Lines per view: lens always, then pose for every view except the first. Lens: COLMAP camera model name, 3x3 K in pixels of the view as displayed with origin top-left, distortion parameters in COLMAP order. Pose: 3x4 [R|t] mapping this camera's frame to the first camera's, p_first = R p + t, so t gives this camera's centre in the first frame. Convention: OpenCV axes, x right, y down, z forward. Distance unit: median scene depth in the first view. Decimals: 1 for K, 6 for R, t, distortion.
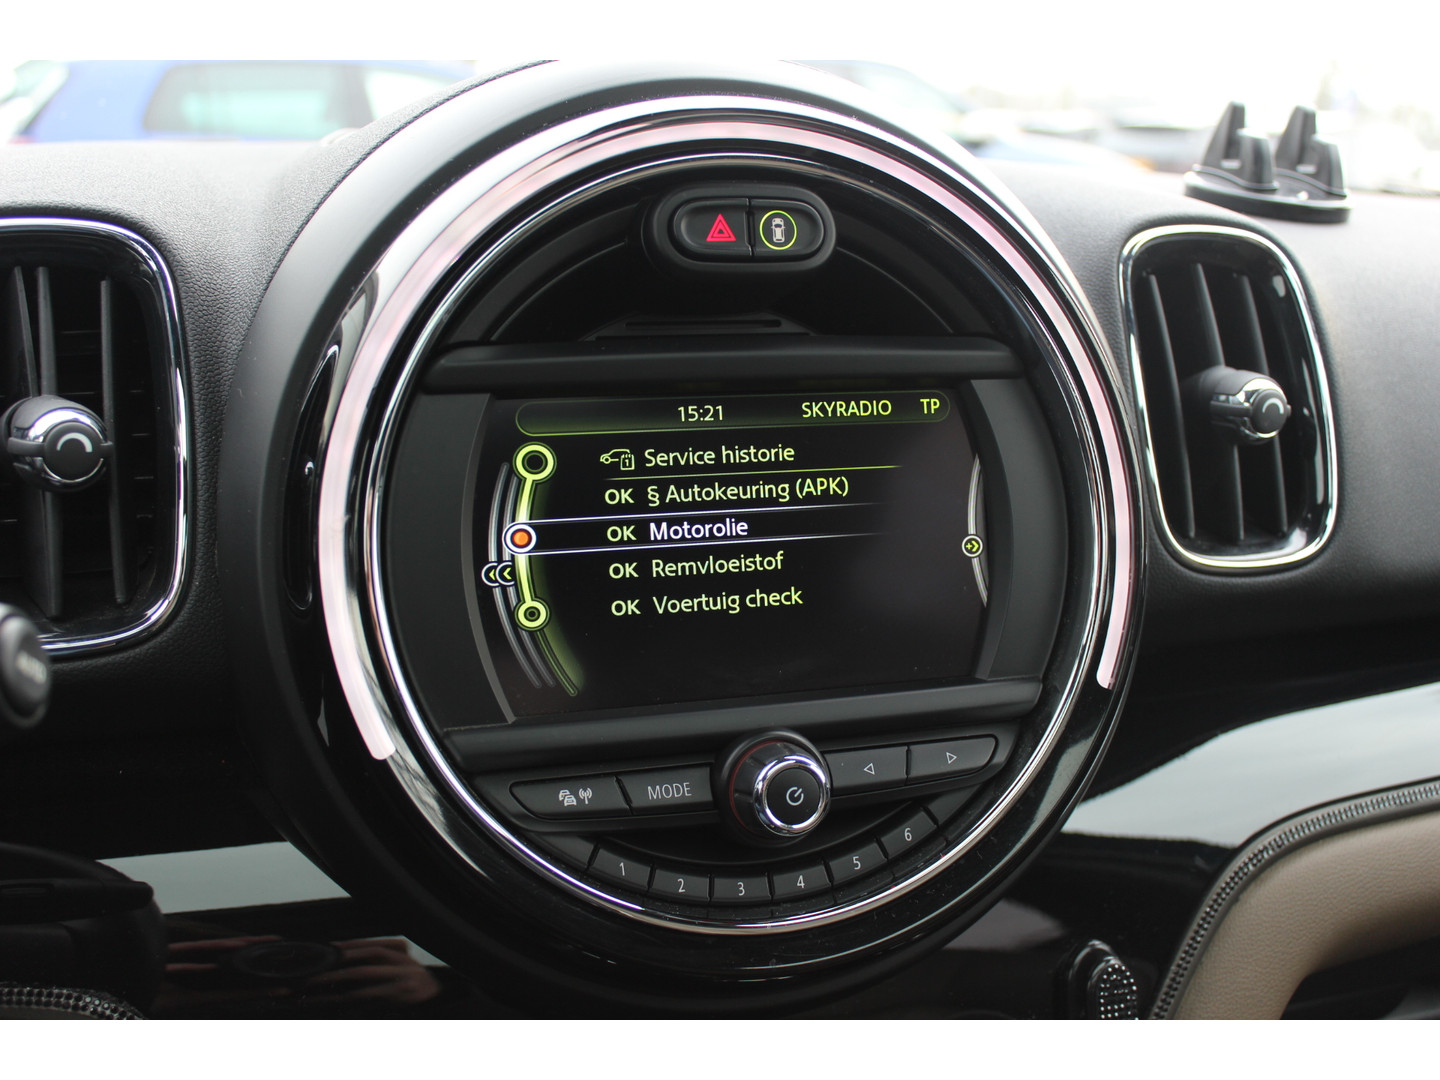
lens RADIAL K [[1600.4, 0, 722.7], [0, 1600.4, 539.4], [0, 0, 1]] dist [-0.074730, 0.000000]
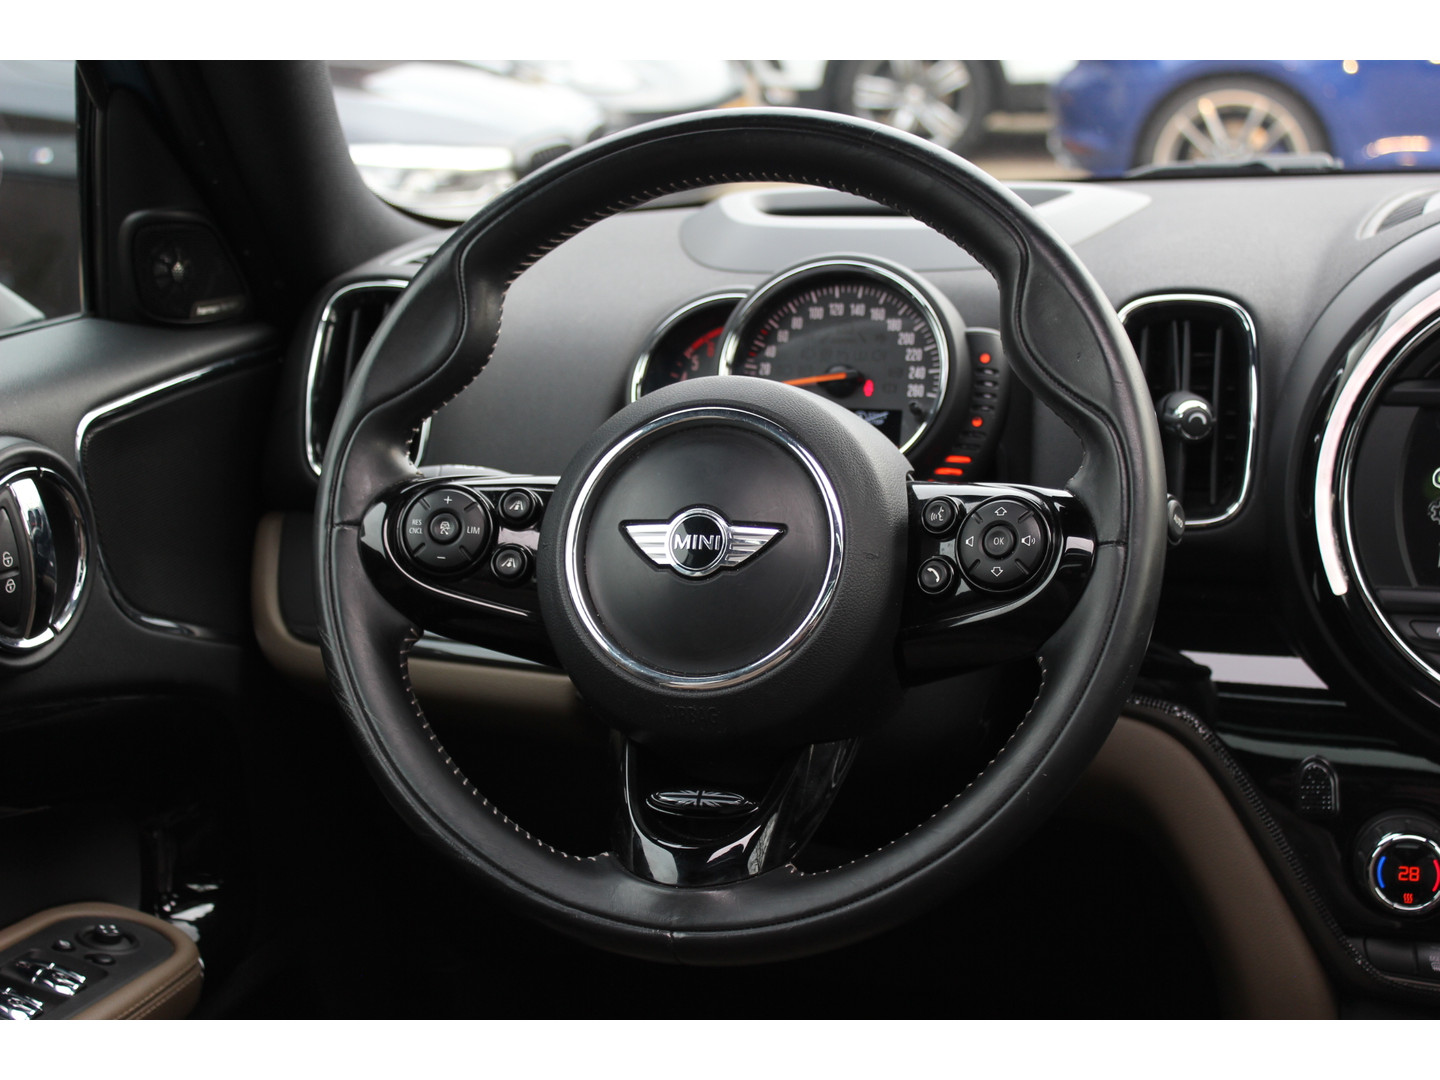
lens RADIAL K [[2280.3, 0, 702.9], [0, 2280.3, 502.0], [0, 0, 1]] dist [-0.040991, 0.000000]
pose [[0.838916, 0.084369, -0.537682, 0.541711], [-0.086007, 0.996049, 0.022101, 0.028940], [0.537422, 0.027704, 0.842858, -1.539195]]
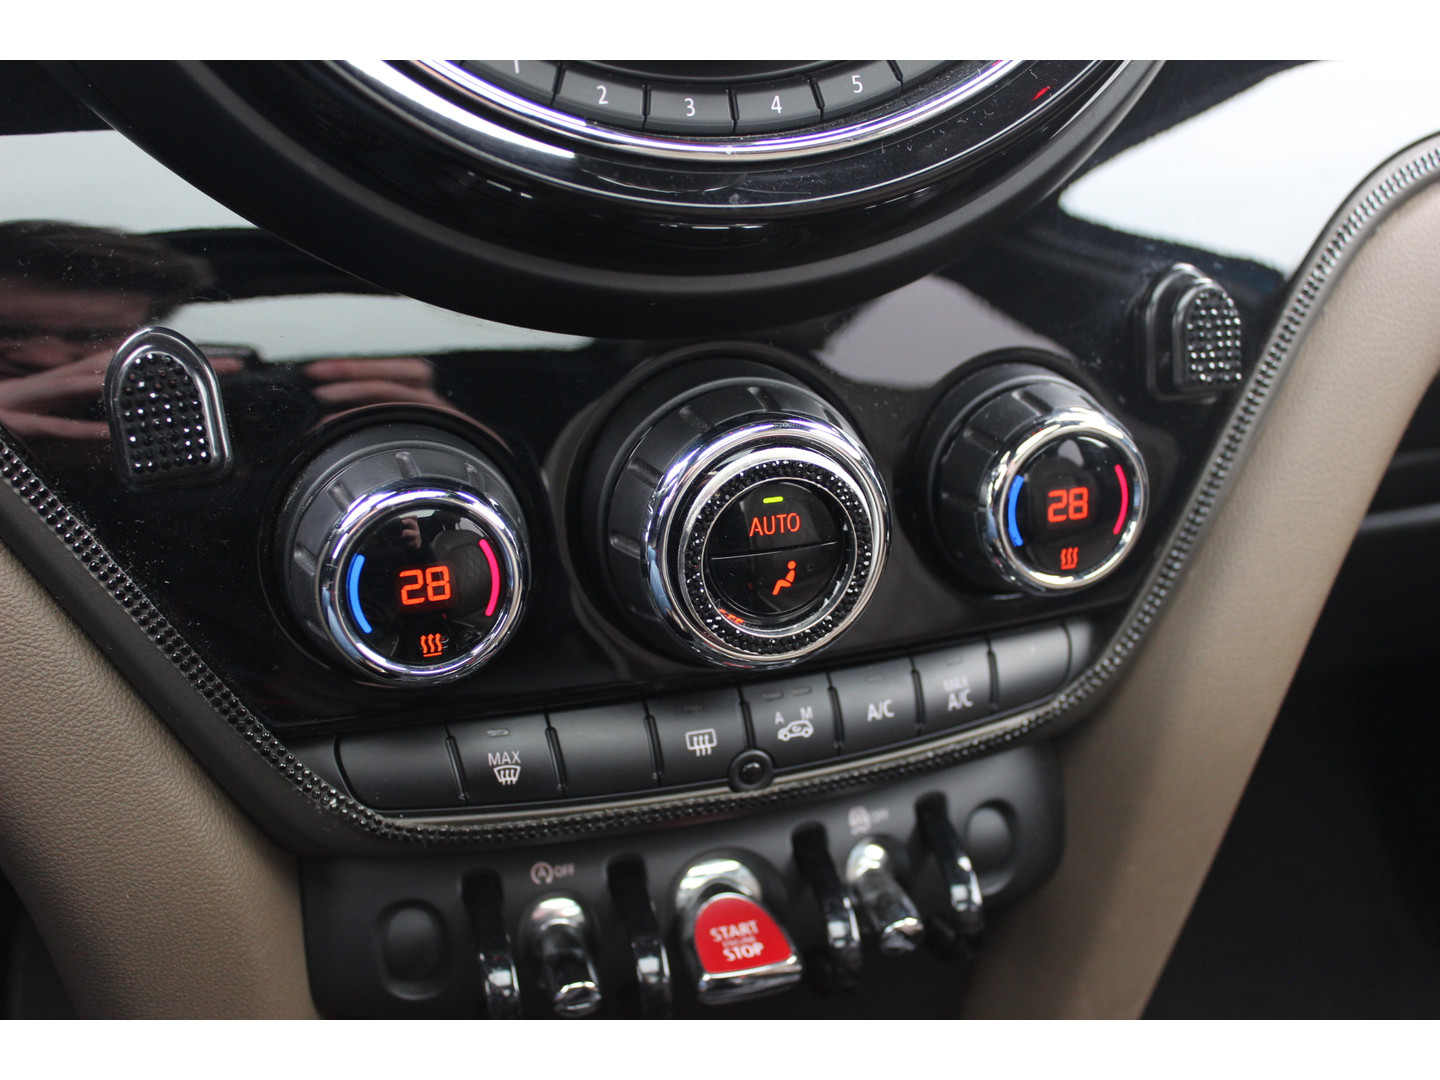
lens RADIAL K [[1671.0, 0, 712.1], [0, 1671.0, 529.0], [0, 0, 1]] dist [-0.037491, 0.000000]
pose [[0.999946, -0.004846, -0.009199, 0.026694], [0.006433, 0.983427, 0.181188, 0.265218], [0.008168, -0.181237, 0.983405, 0.250661]]
